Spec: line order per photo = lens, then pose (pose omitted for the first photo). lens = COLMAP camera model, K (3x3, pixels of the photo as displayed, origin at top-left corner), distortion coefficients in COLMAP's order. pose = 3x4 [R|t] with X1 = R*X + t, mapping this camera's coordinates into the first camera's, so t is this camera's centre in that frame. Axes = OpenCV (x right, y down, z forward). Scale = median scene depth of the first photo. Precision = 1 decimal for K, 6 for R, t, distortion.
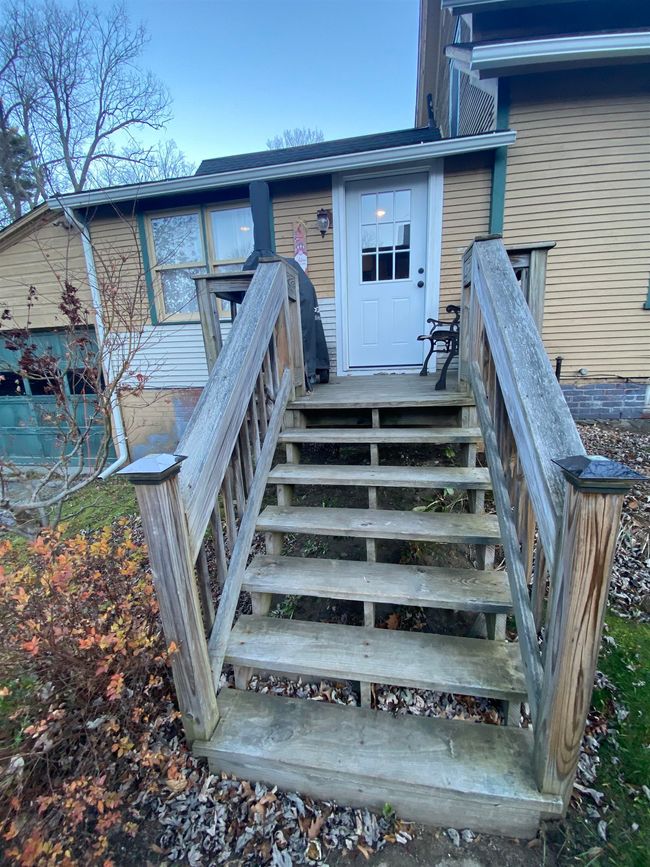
lens RADIAL K [[352.6, 0, 325.0], [0, 352.6, 433.5], [0, 0, 1]] dist [0.024731, -0.019201]
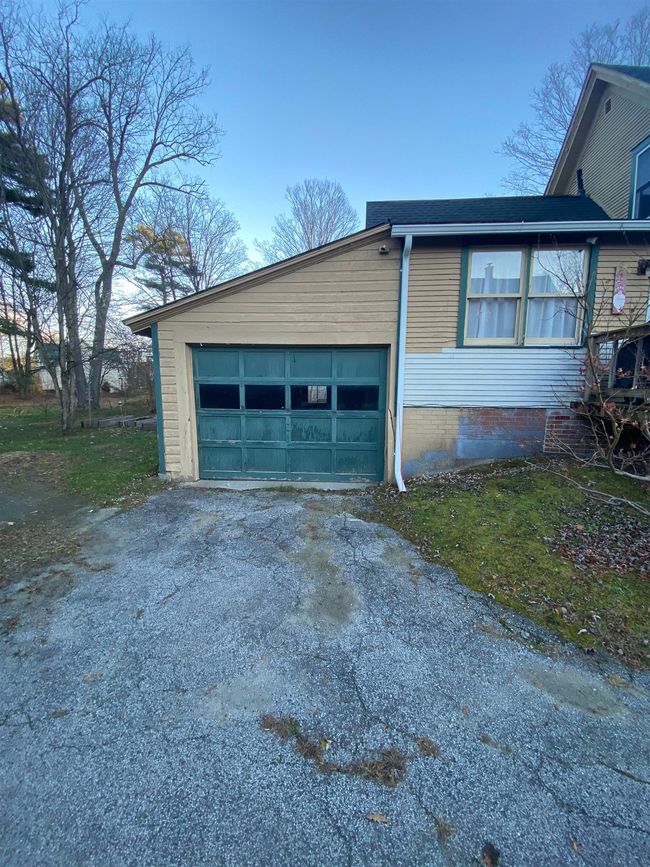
lens RADIAL K [[352.6, 0, 325.0], [0, 352.6, 433.5], [0, 0, 1]] dist [0.024731, -0.019201]
pose [[0.994592, 0.033858, 0.098183, -0.229548], [-0.024840, 0.995481, -0.091654, 0.013554], [-0.100842, 0.088720, 0.990939, 0.002441]]
